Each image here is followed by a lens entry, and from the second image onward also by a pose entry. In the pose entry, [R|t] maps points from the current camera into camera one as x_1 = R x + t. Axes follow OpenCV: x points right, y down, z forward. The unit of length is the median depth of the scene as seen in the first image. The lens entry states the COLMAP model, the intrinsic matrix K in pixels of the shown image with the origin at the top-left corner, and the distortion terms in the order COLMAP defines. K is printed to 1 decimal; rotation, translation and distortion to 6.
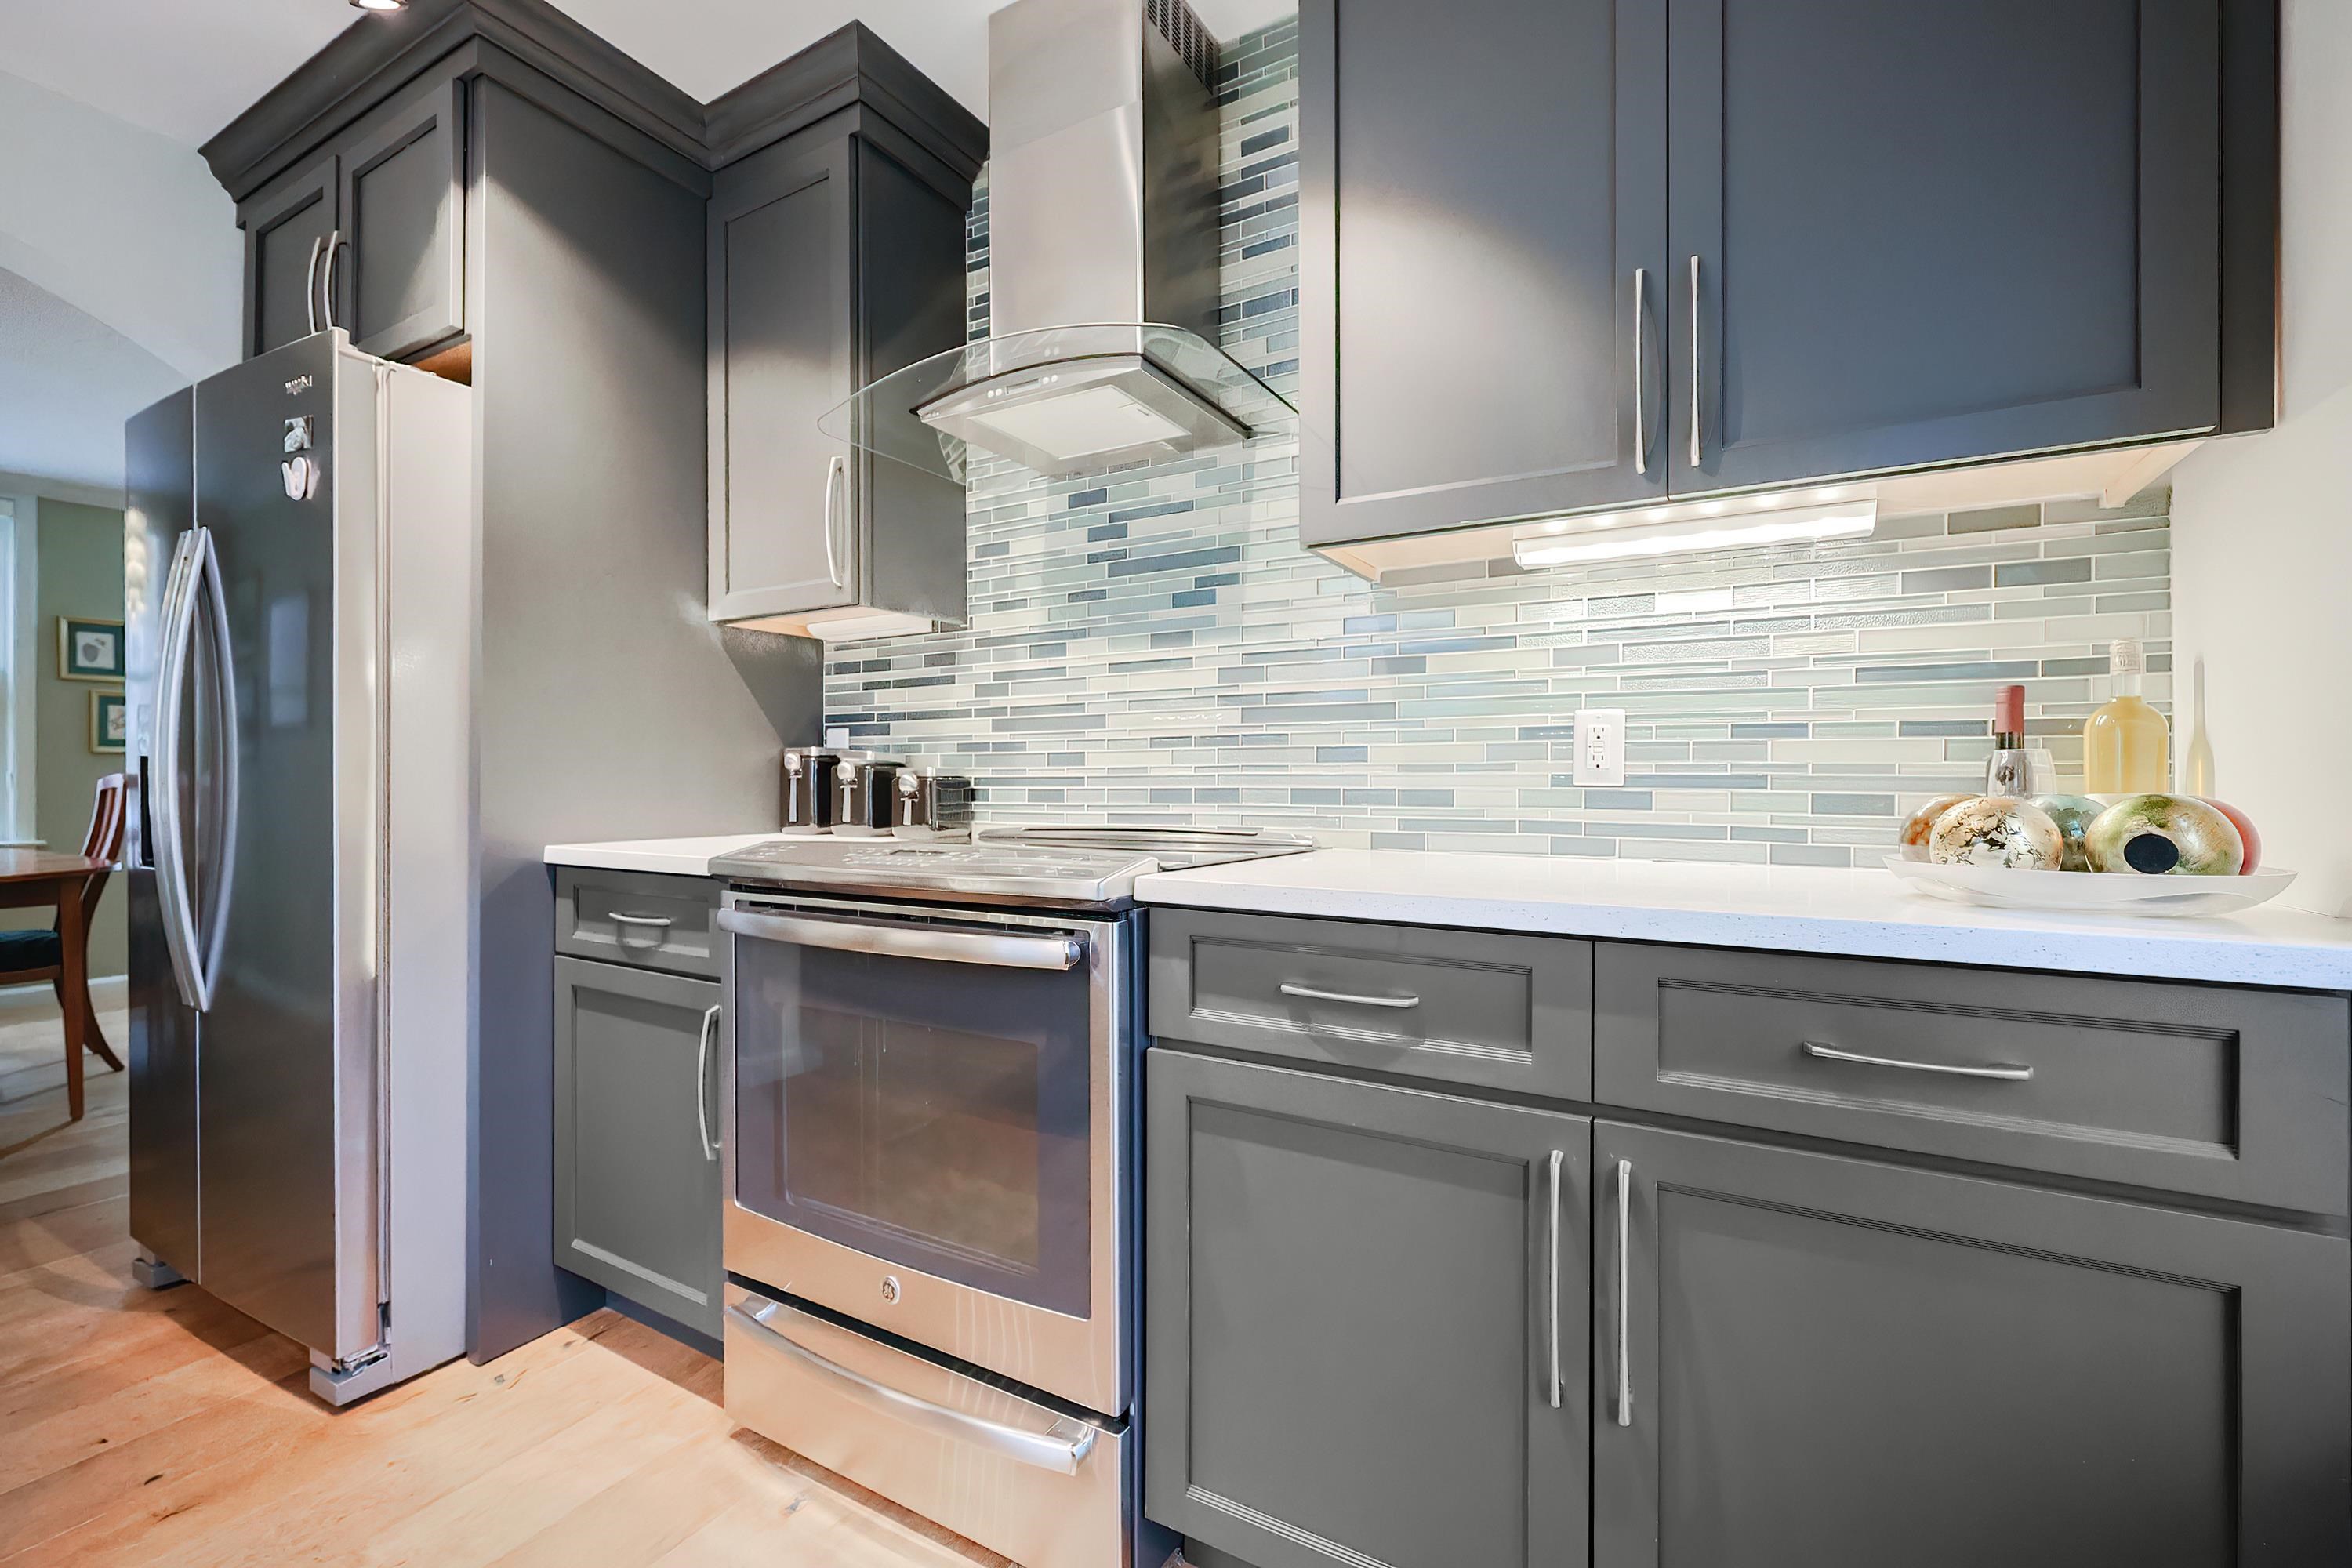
lens RADIAL K [[994.4, 0, 1169.1], [0, 994.4, 778.3], [0, 0, 1]] dist [0.000570, 0.000346]
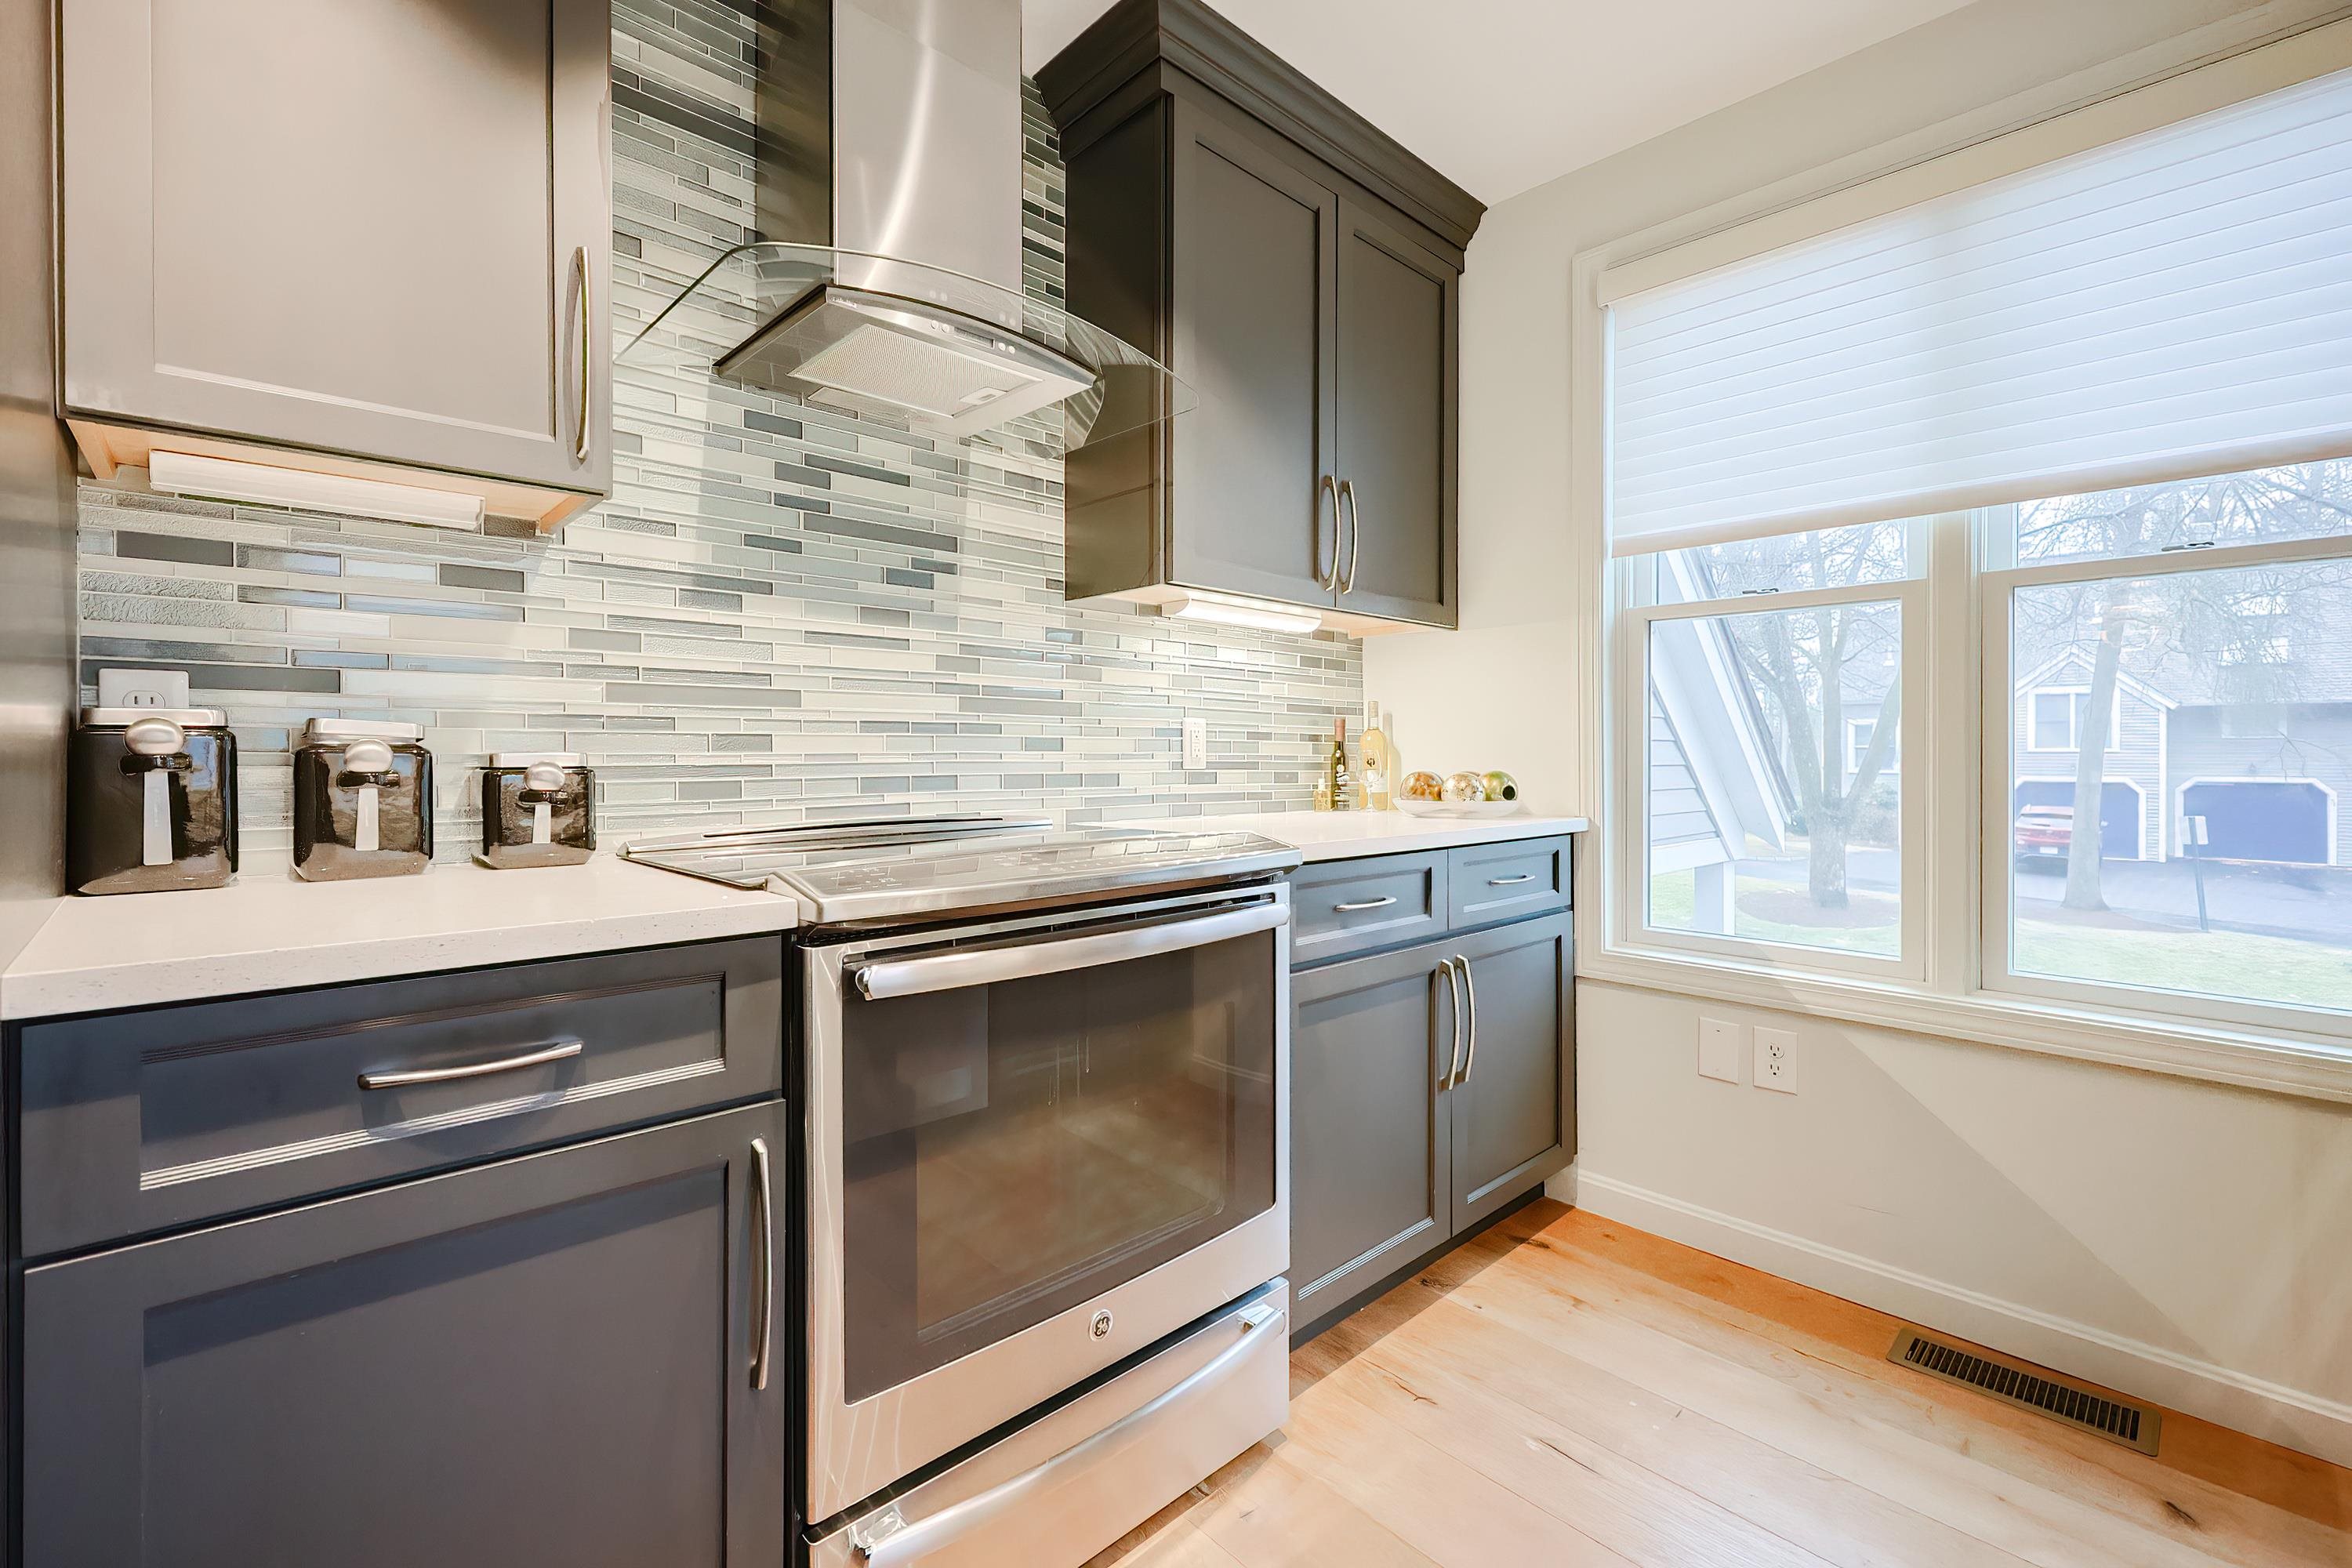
lens RADIAL K [[994.4, 0, 1182.6], [0, 994.4, 754.6], [0, 0, 1]] dist [0.000570, 0.000346]
pose [[0.277934, 0.014125, 0.960496, -0.864262], [0.018441, 0.999629, -0.020036, 0.013332], [-0.960423, 0.023282, 0.277570, 0.512886]]
